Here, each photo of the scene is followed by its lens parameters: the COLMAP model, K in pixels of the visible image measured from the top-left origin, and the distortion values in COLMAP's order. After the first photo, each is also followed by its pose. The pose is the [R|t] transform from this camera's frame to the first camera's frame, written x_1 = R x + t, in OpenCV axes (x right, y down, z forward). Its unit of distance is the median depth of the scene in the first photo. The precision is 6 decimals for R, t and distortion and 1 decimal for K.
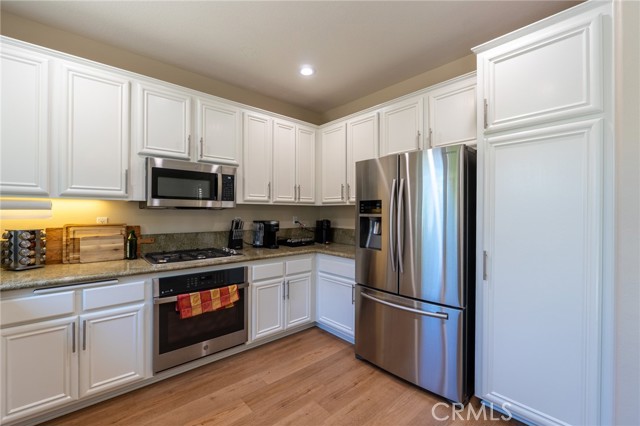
lens RADIAL K [[271.2, 0, 315.5], [0, 271.2, 213.0], [0, 0, 1]] dist [0.001397, -0.000404]
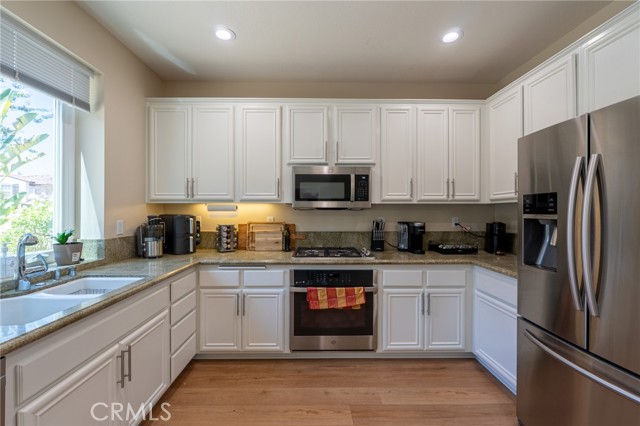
lens RADIAL K [[271.2, 0, 315.5], [0, 271.2, 213.0], [0, 0, 1]] dist [0.001397, -0.000404]
pose [[0.764871, -0.002021, -0.644180, 0.197344], [0.001334, 0.999998, -0.001553, 0.000124], [0.644182, 0.000329, 0.764872, 0.141905]]
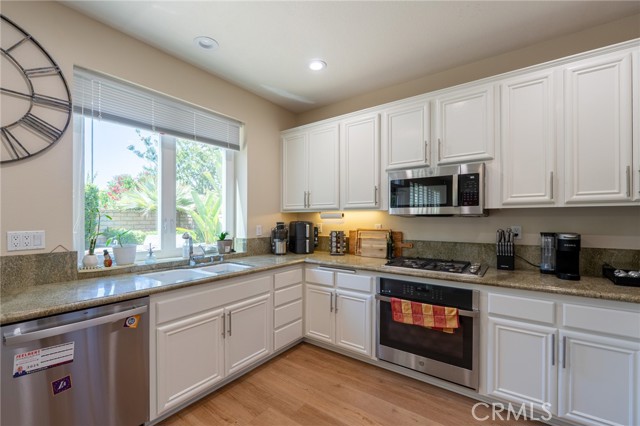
lens RADIAL K [[272.3, 0, 316.7], [0, 272.3, 220.1], [0, 0, 1]] dist [0.003328, -0.000041]
pose [[0.226052, -0.001316, -0.974114, 0.398157], [-0.000365, 0.999999, -0.001436, -0.000504], [0.974115, 0.000680, 0.226051, 0.391473]]
